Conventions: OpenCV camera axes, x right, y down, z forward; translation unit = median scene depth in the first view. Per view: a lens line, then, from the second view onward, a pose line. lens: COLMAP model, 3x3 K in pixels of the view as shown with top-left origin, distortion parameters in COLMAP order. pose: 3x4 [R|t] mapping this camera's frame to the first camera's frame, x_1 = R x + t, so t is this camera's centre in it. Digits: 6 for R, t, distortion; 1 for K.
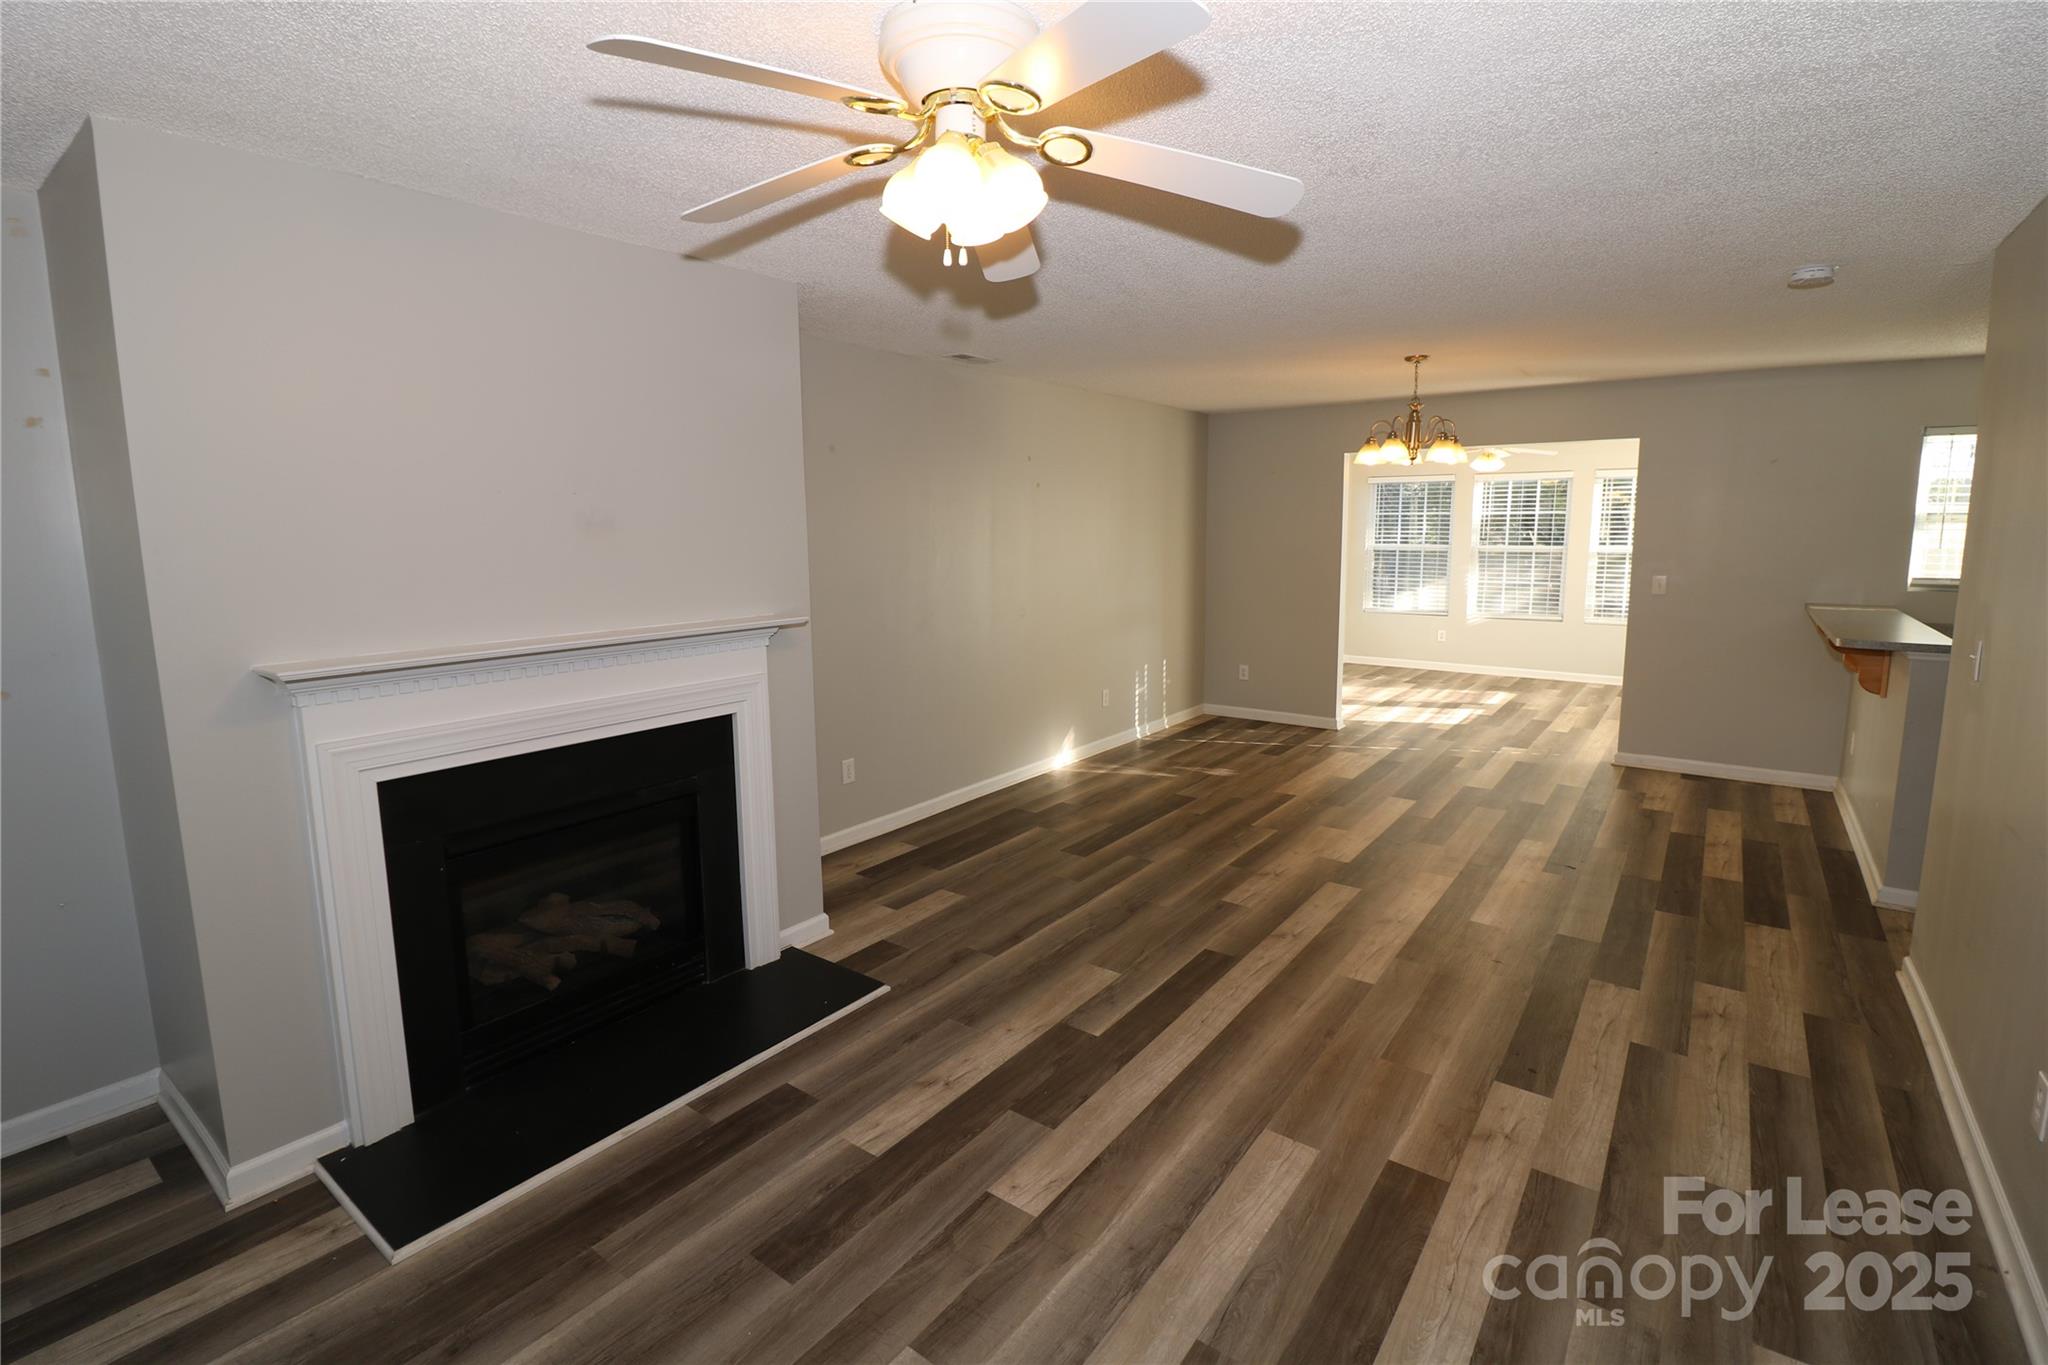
lens RADIAL K [[939.9, 0, 1017.6], [0, 939.9, 656.4], [0, 0, 1]] dist [-0.007097, -0.009485]
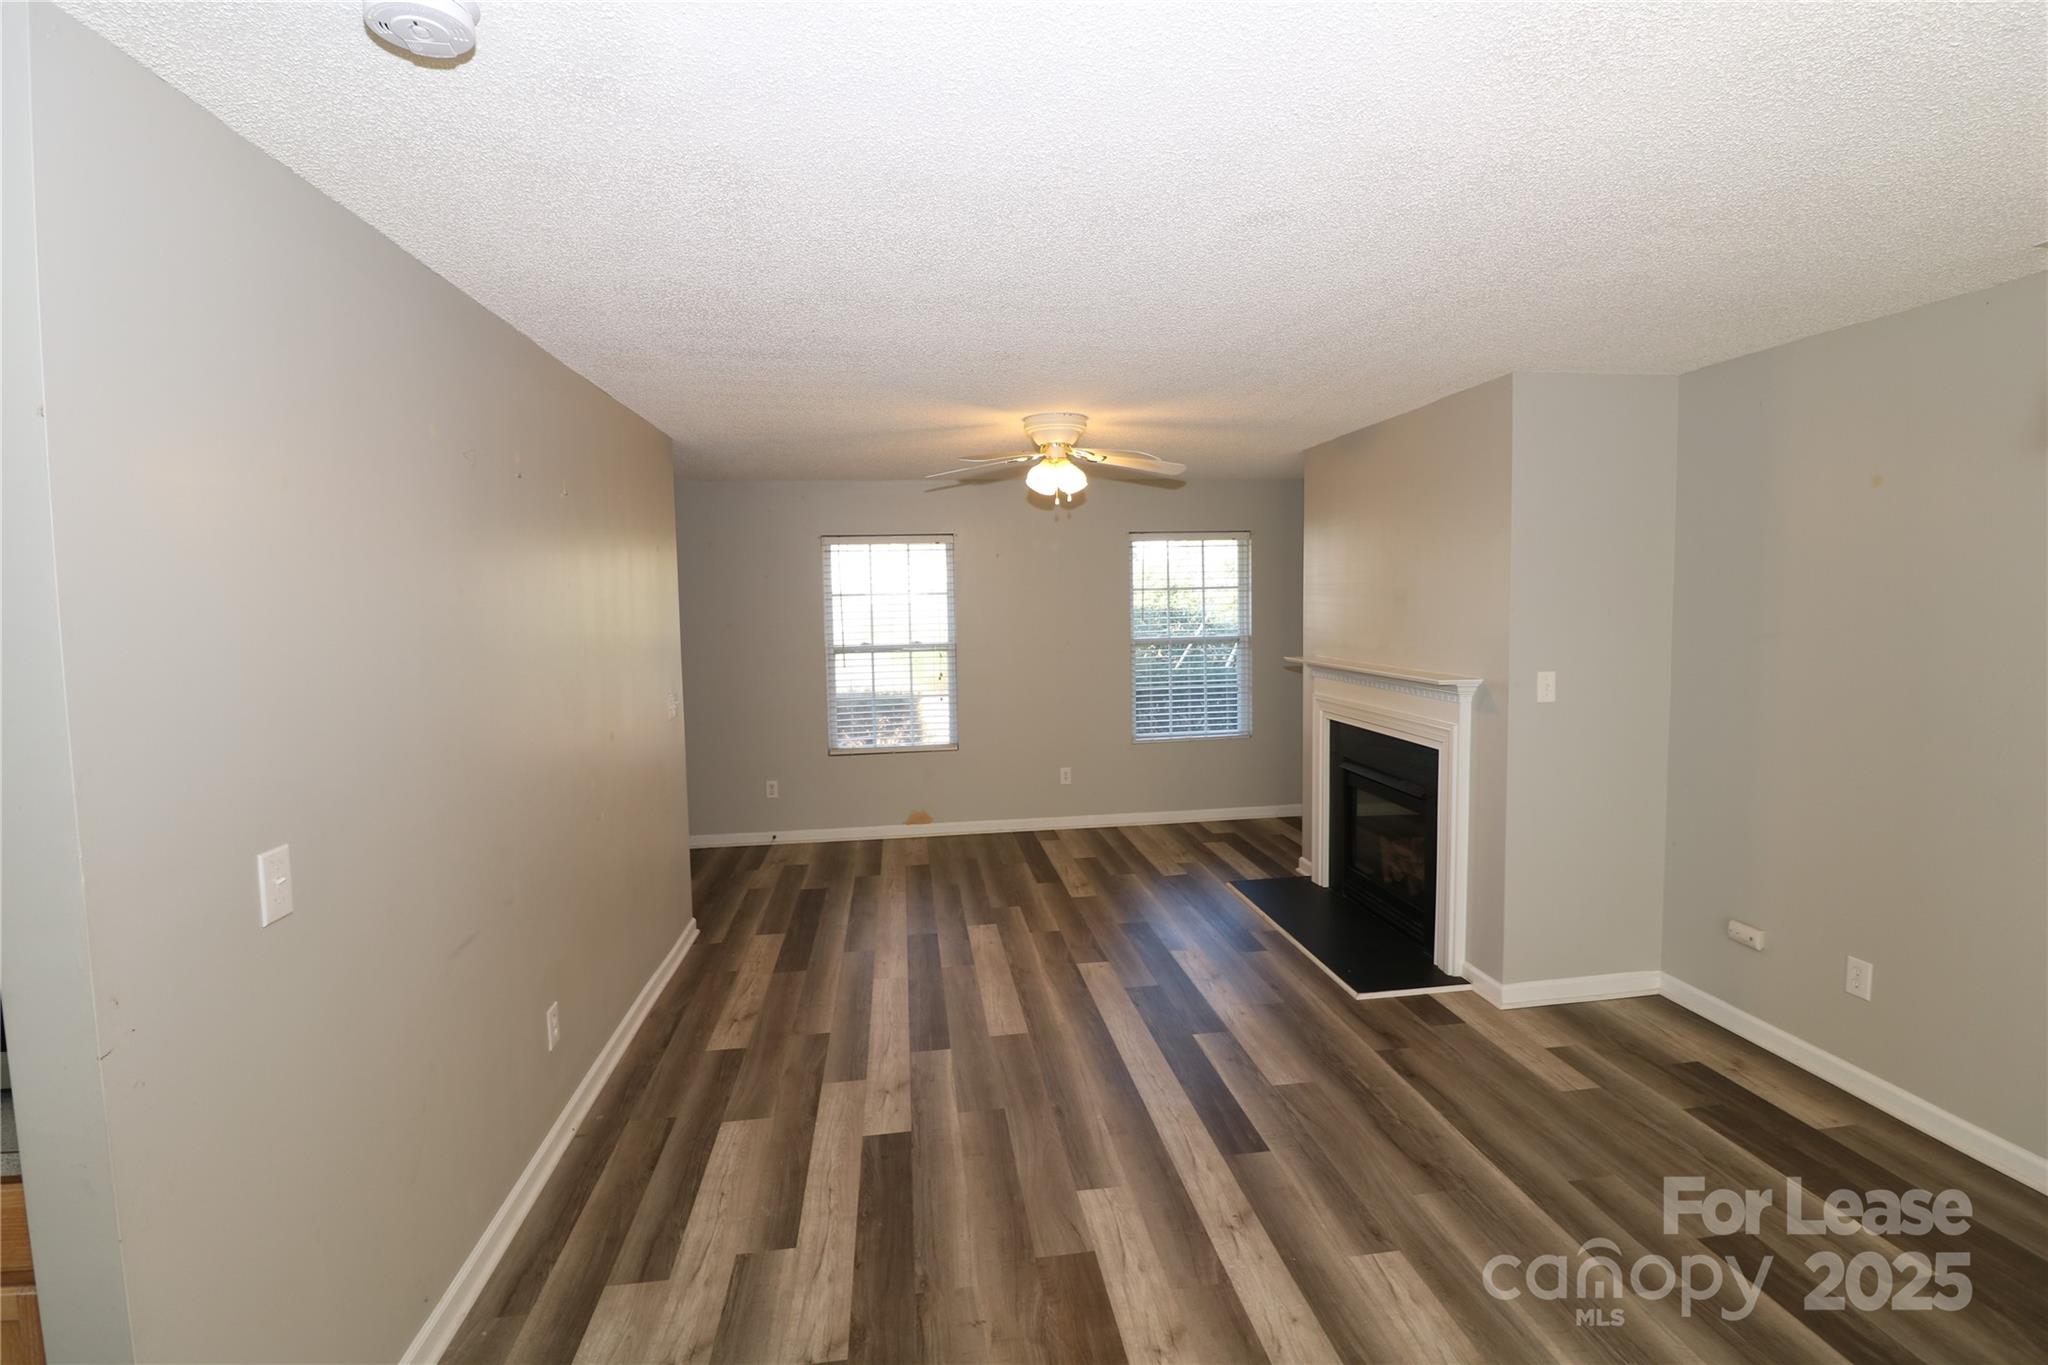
lens RADIAL K [[939.9, 0, 1032.5], [0, 939.9, 671.7], [0, 0, 1]] dist [-0.007097, -0.009485]
pose [[-0.707241, 0.076941, -0.702773, 1.080032], [-0.074806, 0.980335, 0.182611, -0.260681], [0.703004, 0.181721, -0.687578, 1.668173]]
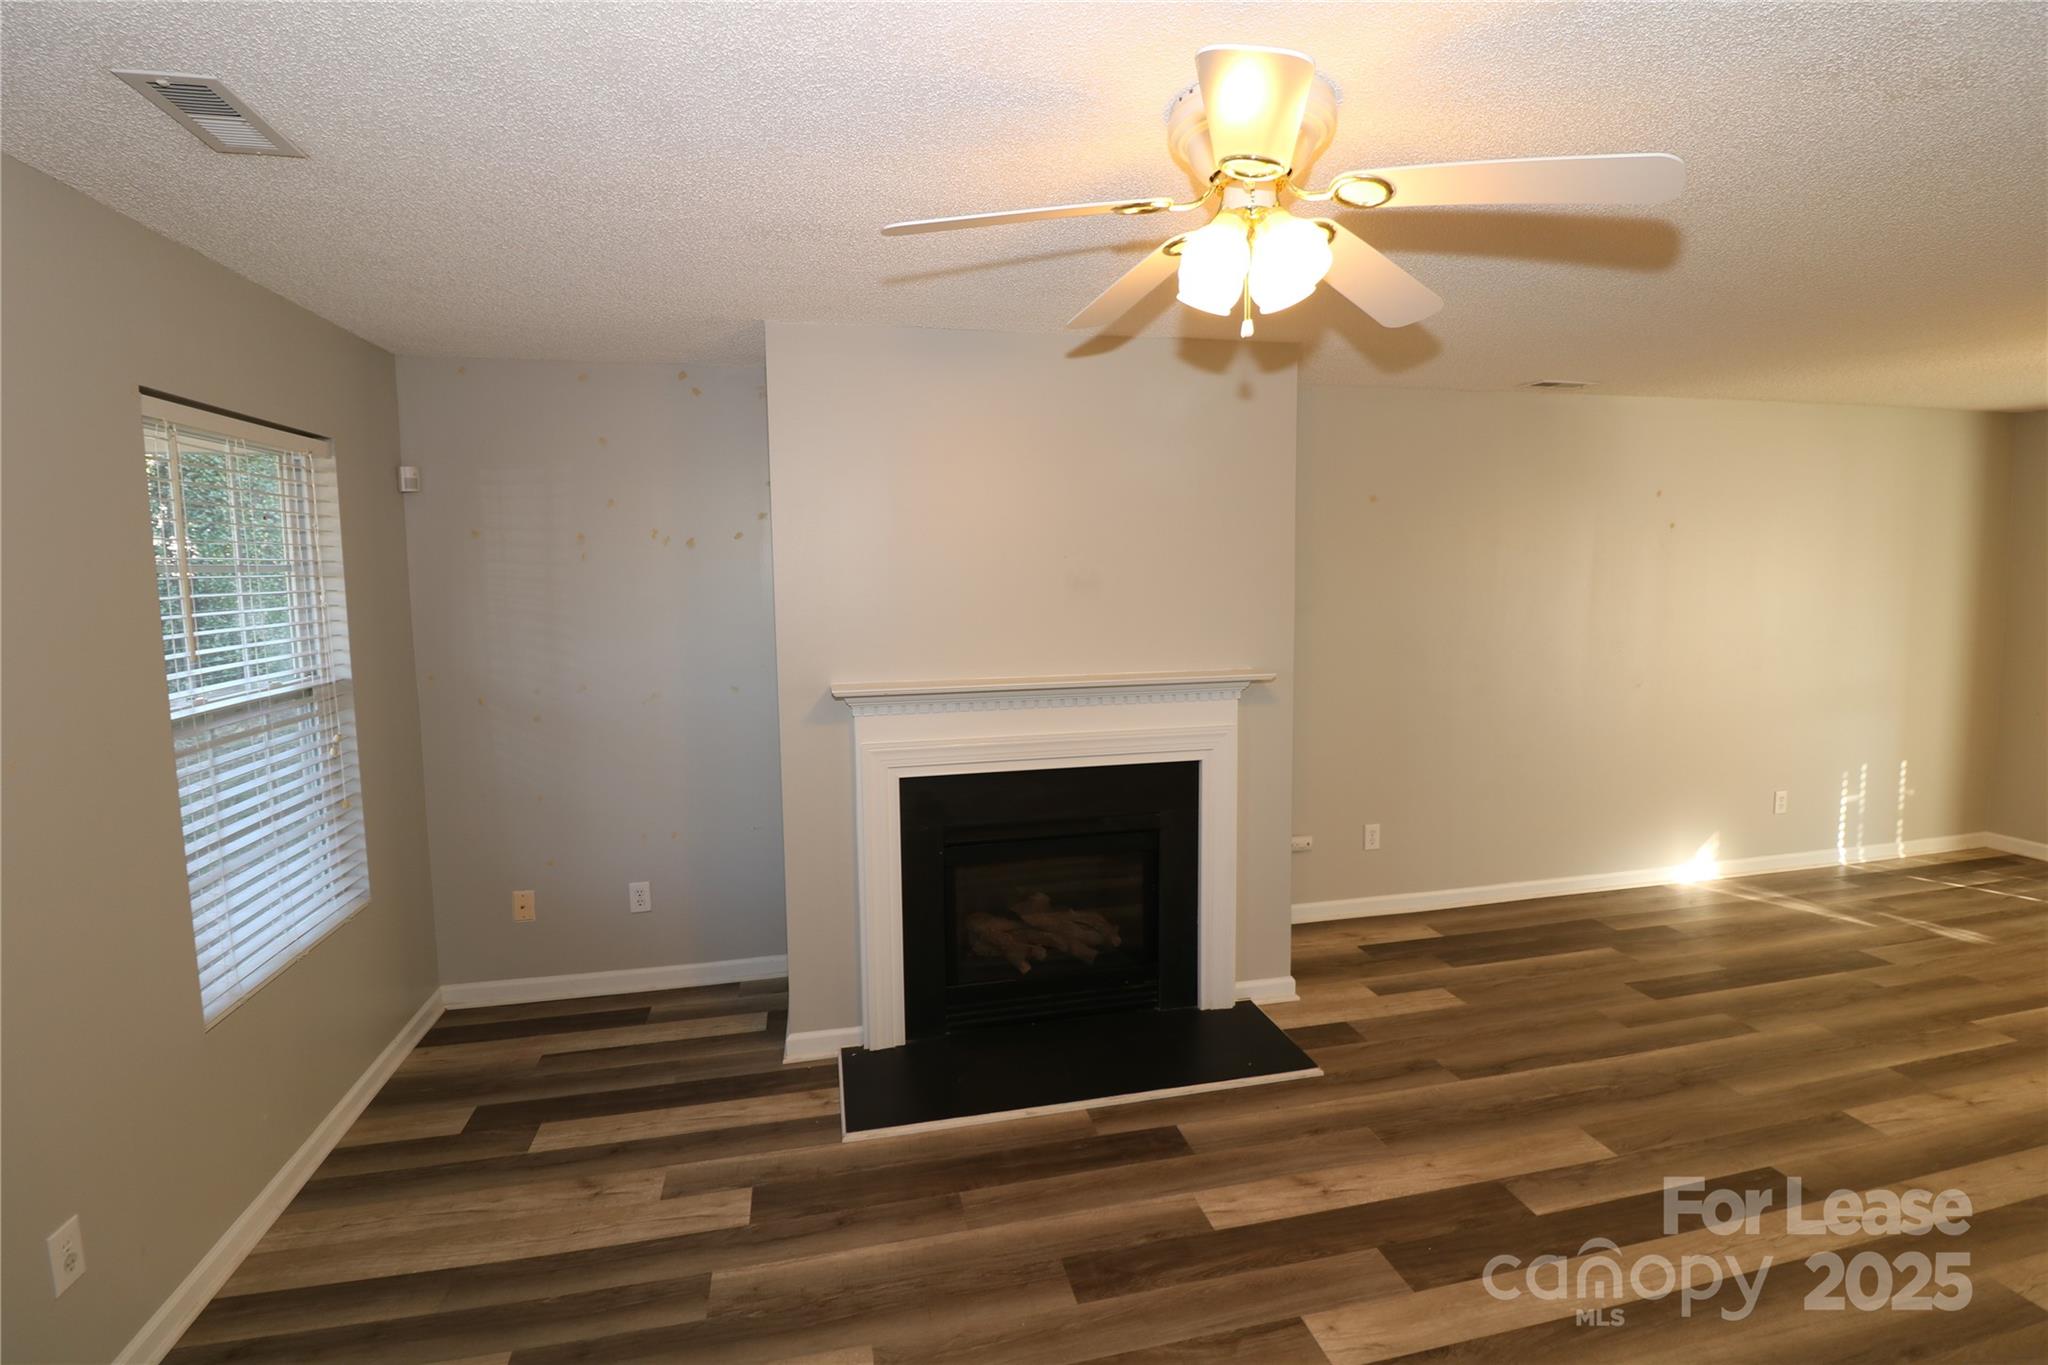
lens RADIAL K [[939.9, 0, 1019.7], [0, 939.9, 663.1], [0, 0, 1]] dist [-0.007097, -0.009485]
pose [[0.760714, 0.063130, -0.646010, 0.247321], [-0.083920, 0.996471, -0.001443, -0.034431], [0.643640, 0.055311, 0.763327, 0.072082]]
